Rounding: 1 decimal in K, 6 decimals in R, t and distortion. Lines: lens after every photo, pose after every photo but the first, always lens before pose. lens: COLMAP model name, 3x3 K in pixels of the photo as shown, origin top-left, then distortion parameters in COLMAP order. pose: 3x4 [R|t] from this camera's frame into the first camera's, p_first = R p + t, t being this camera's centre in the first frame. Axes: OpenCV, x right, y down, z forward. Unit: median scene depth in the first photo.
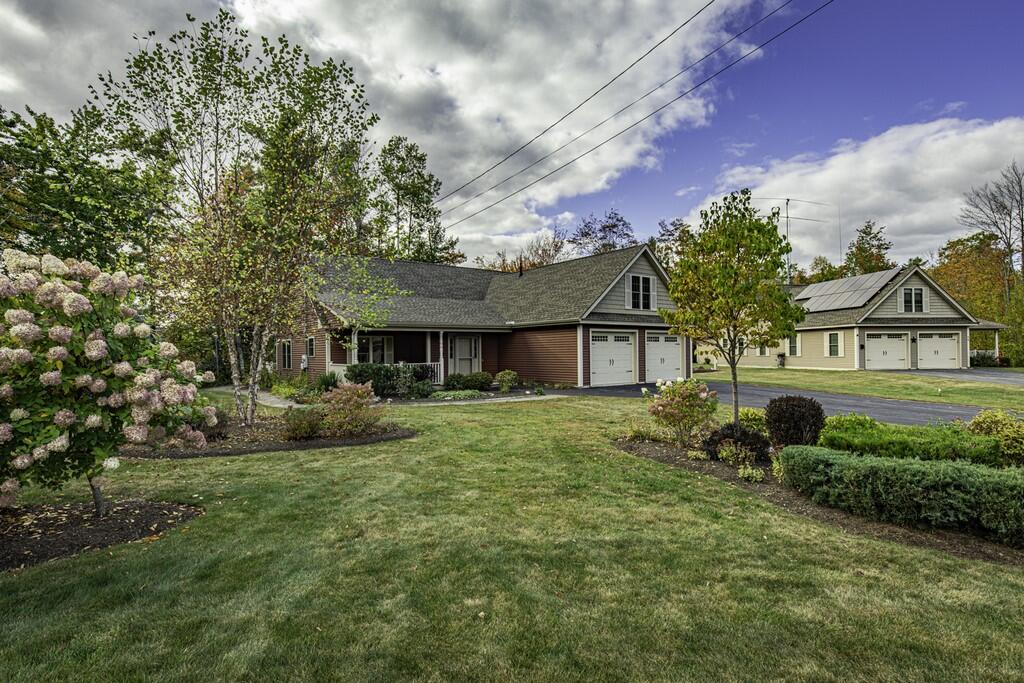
lens RADIAL K [[522.1, 0, 512.0], [0, 522.1, 341.5], [0, 0, 1]] dist [-0.000133, 0.000019]
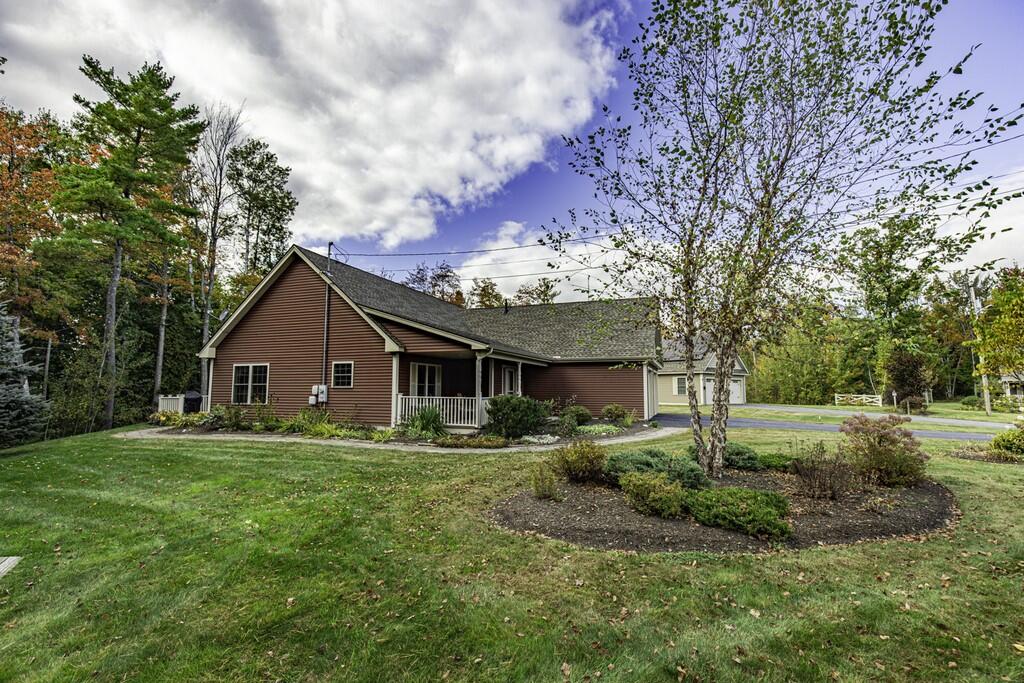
lens RADIAL K [[458.8, 0, 512.0], [0, 458.8, 341.5], [0, 0, 1]] dist [0.044702, -0.021447]
pose [[0.843817, 0.071364, 0.531865, -0.422789], [-0.024890, 0.995256, -0.094052, 0.015711], [-0.536054, 0.066125, 0.841590, 0.215313]]
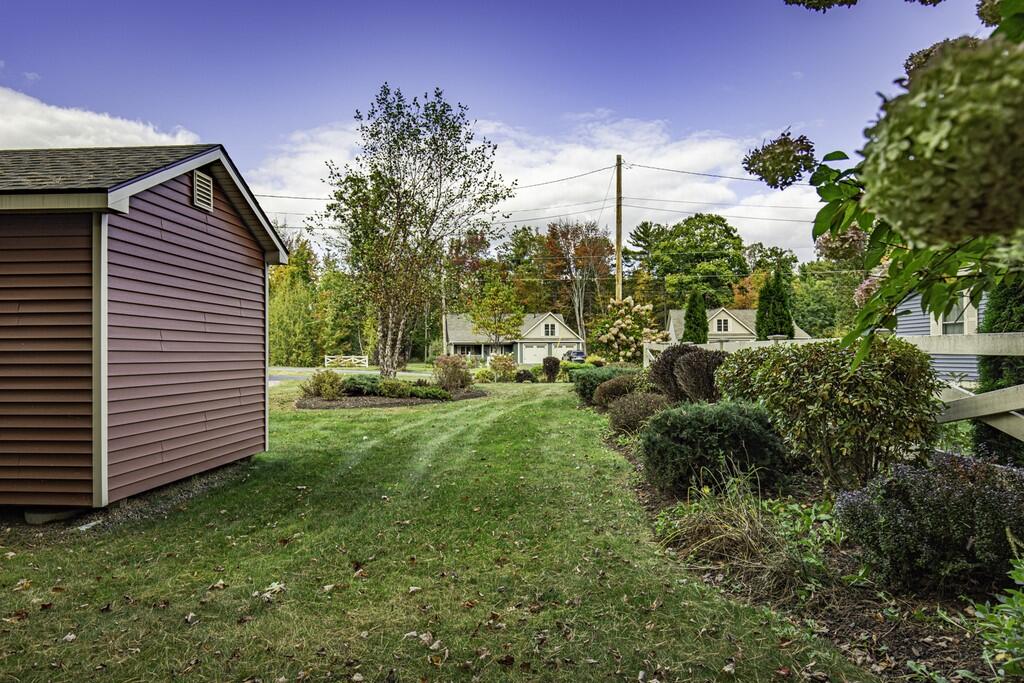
lens RADIAL K [[700.8, 0, 512.0], [0, 700.8, 341.5], [0, 0, 1]] dist [-0.002012, -0.002772]
pose [[0.082449, 0.035099, 0.995977, -0.797318], [-0.019116, 0.999251, -0.033632, 0.036768], [-0.996412, -0.016267, 0.083058, 0.210626]]
